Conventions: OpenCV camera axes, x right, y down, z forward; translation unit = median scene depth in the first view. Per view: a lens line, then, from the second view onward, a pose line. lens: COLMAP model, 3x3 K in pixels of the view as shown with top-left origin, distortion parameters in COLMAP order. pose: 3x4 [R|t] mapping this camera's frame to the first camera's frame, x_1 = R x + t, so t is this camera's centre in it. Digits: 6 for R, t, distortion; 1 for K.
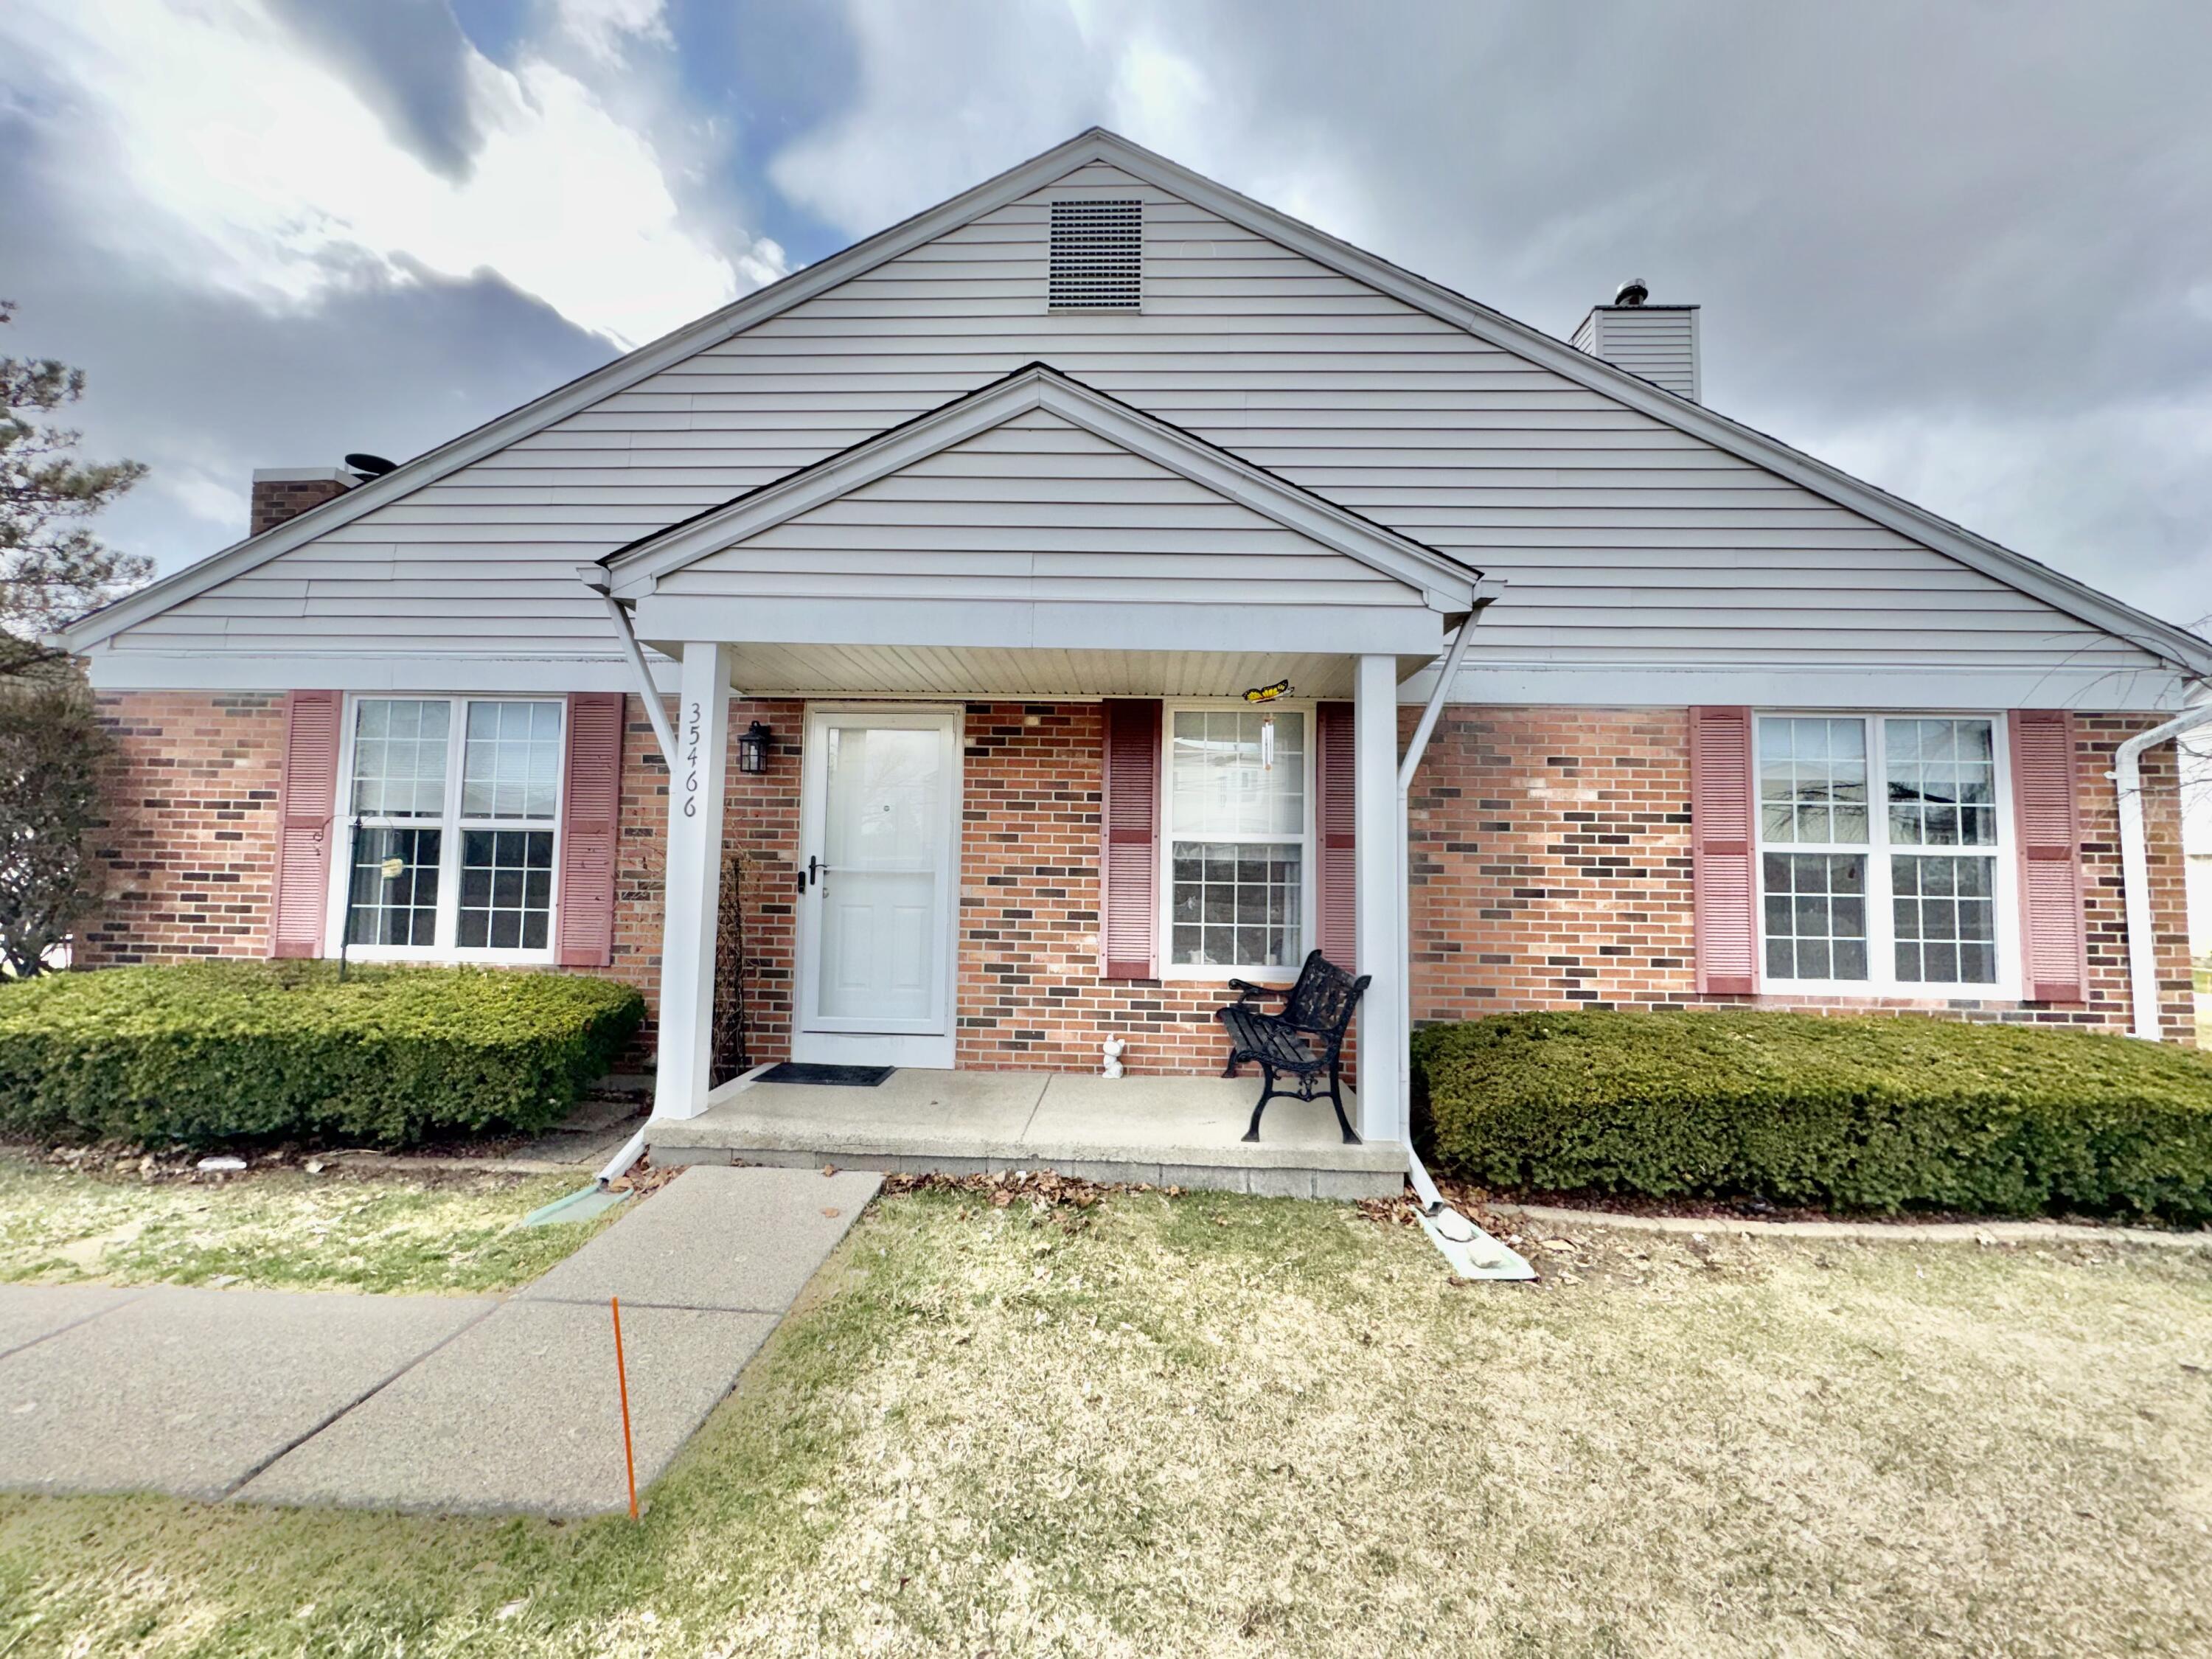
lens RADIAL K [[876.0, 0, 1105.7], [0, 876.0, 825.5], [0, 0, 1]] dist [-0.003924, 0.000889]
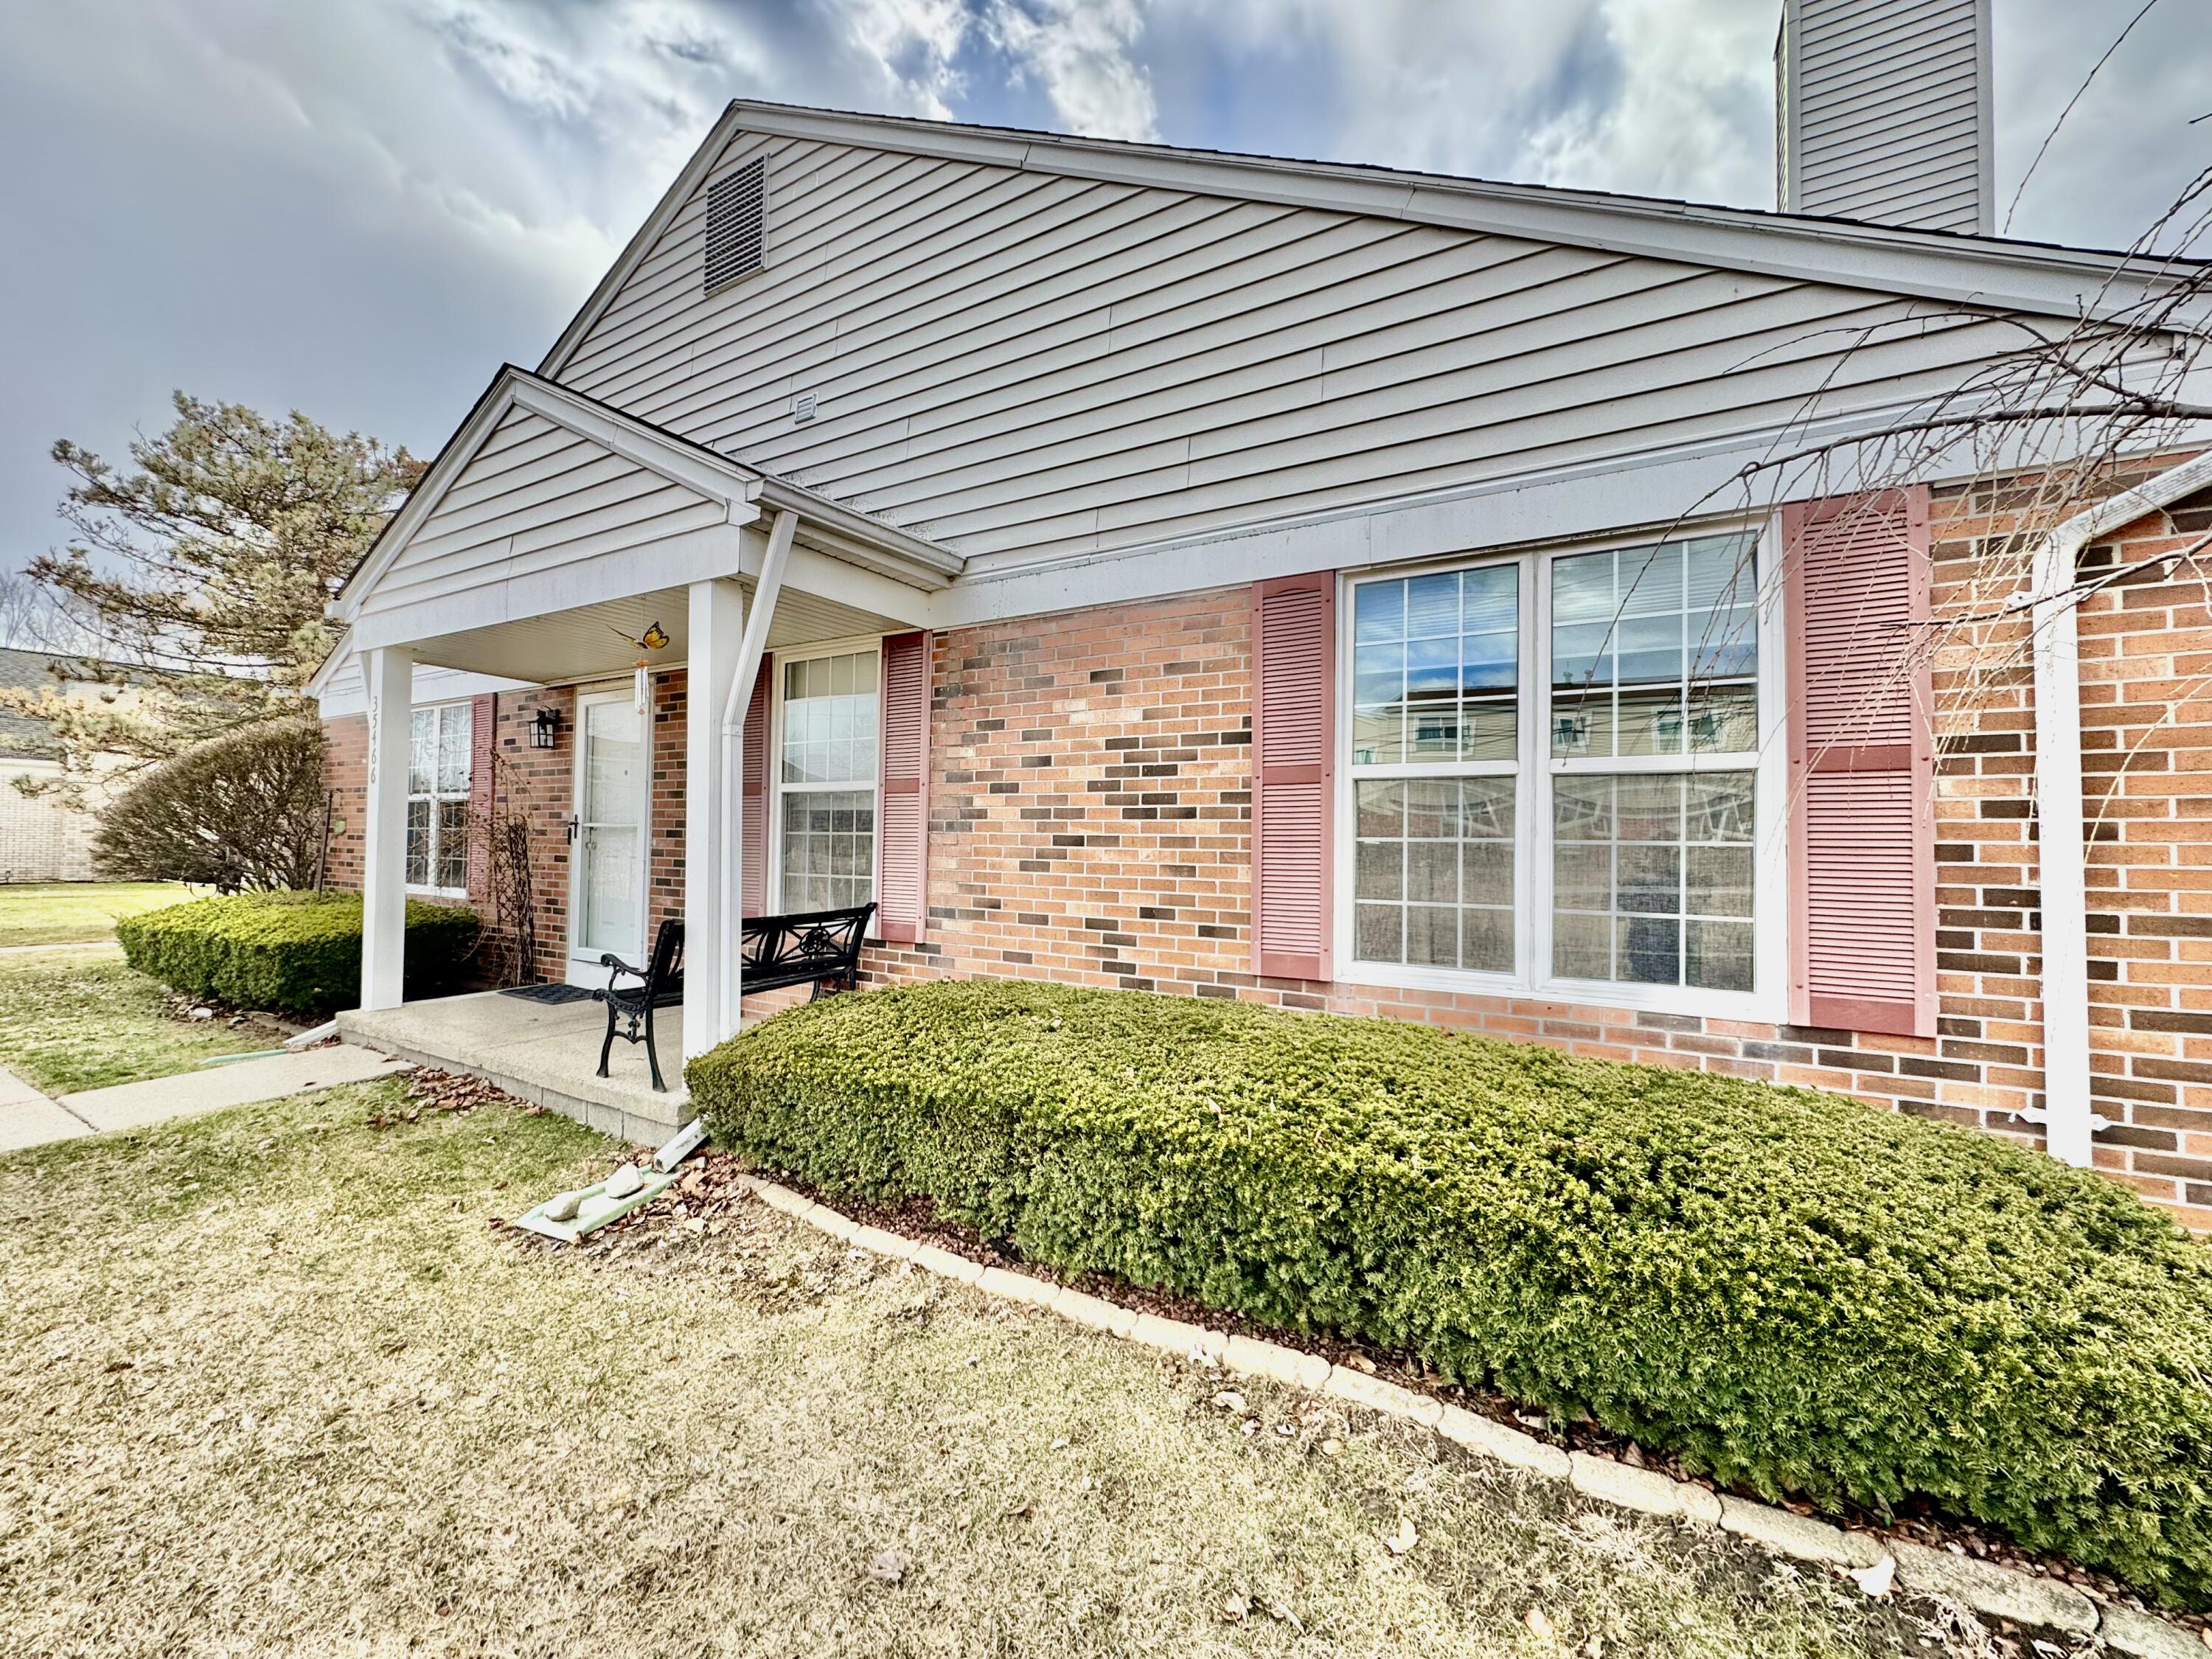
lens RADIAL K [[876.0, 0, 1105.1], [0, 876.0, 823.1], [0, 0, 1]] dist [-0.003924, 0.000889]
pose [[0.880094, -0.016861, -0.474501, 0.910239], [0.029678, 0.999369, 0.019534, 0.046160], [0.473872, -0.031274, 0.880038, 0.296201]]
